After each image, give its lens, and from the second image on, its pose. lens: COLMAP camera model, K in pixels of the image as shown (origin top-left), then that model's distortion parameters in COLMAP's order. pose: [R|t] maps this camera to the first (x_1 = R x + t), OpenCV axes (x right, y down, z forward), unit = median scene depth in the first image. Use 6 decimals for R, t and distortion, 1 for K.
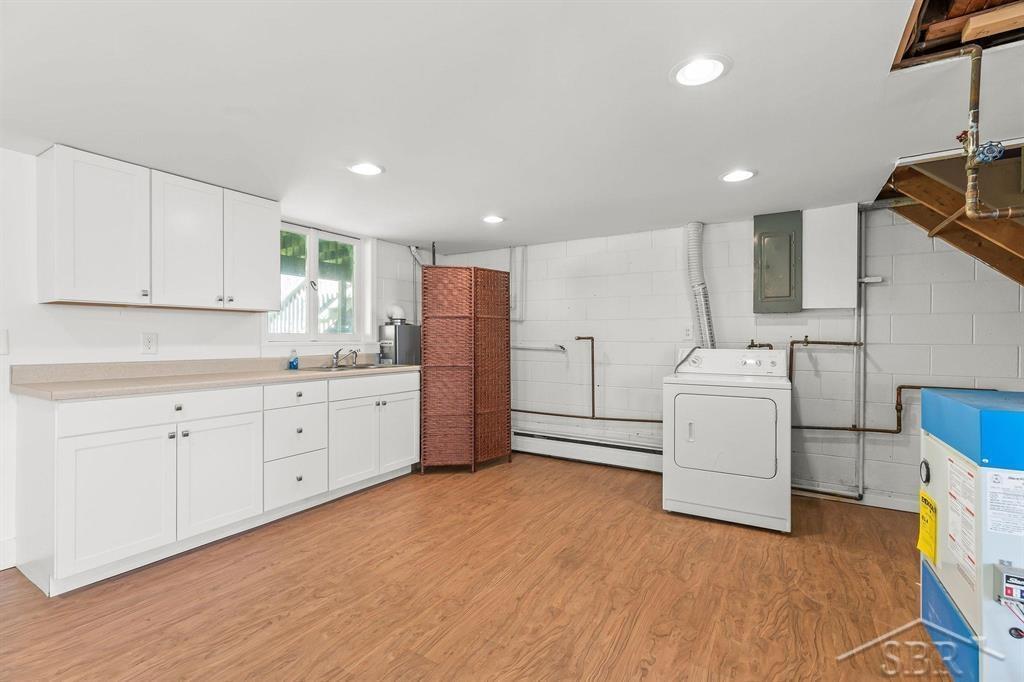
lens RADIAL K [[455.4, 0, 512.0], [0, 455.4, 341.0], [0, 0, 1]] dist [-0.015445, -0.000139]
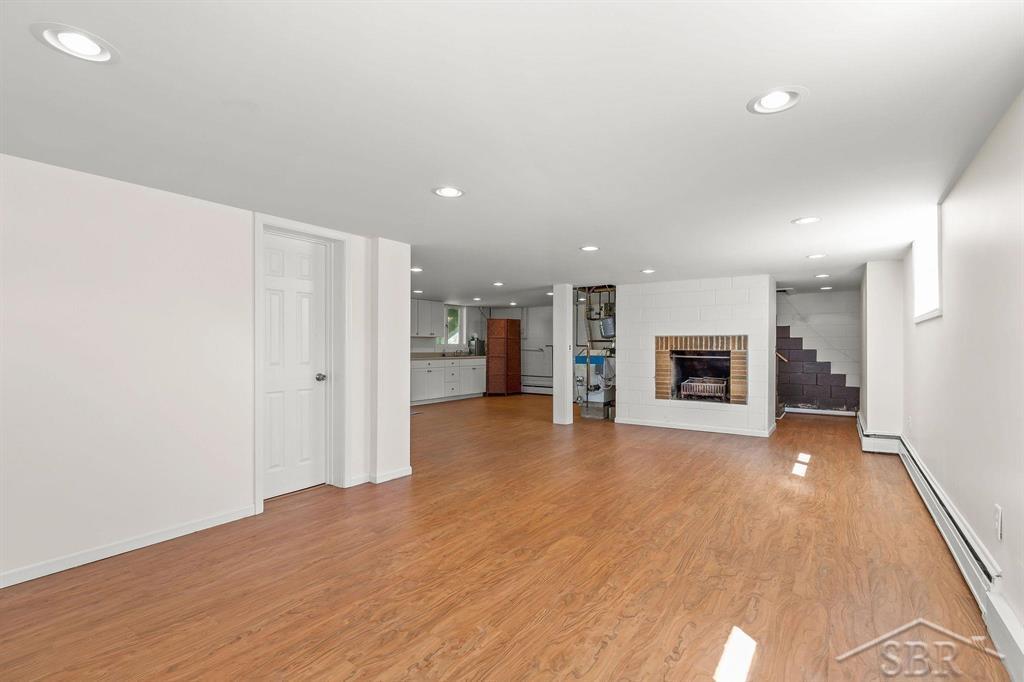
lens RADIAL K [[455.4, 0, 512.0], [0, 455.4, 341.0], [0, 0, 1]] dist [-0.015445, -0.000139]
pose [[0.997646, 0.003023, -0.068515, 0.129158], [-0.003939, 0.999905, -0.013240, 0.000709], [0.068468, 0.013478, 0.997562, -1.628956]]
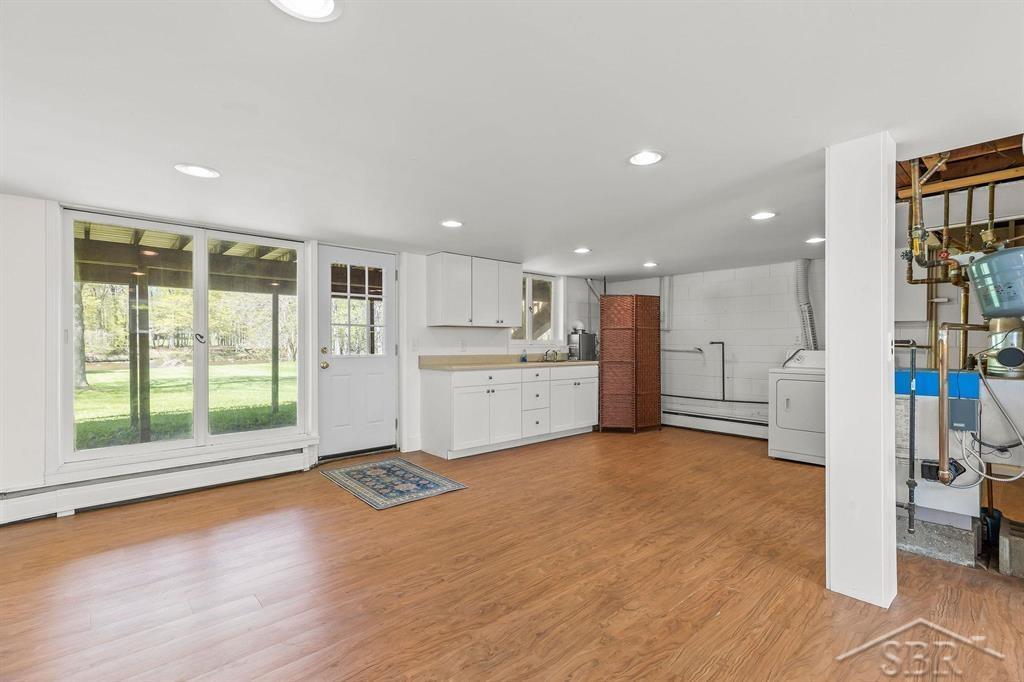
lens RADIAL K [[455.4, 0, 512.0], [0, 455.4, 341.0], [0, 0, 1]] dist [-0.015445, -0.000139]
pose [[0.954890, -0.000806, -0.296957, -0.027049], [-0.001832, 0.999961, -0.008605, 0.001180], [0.296953, 0.008760, 0.954852, -0.524411]]
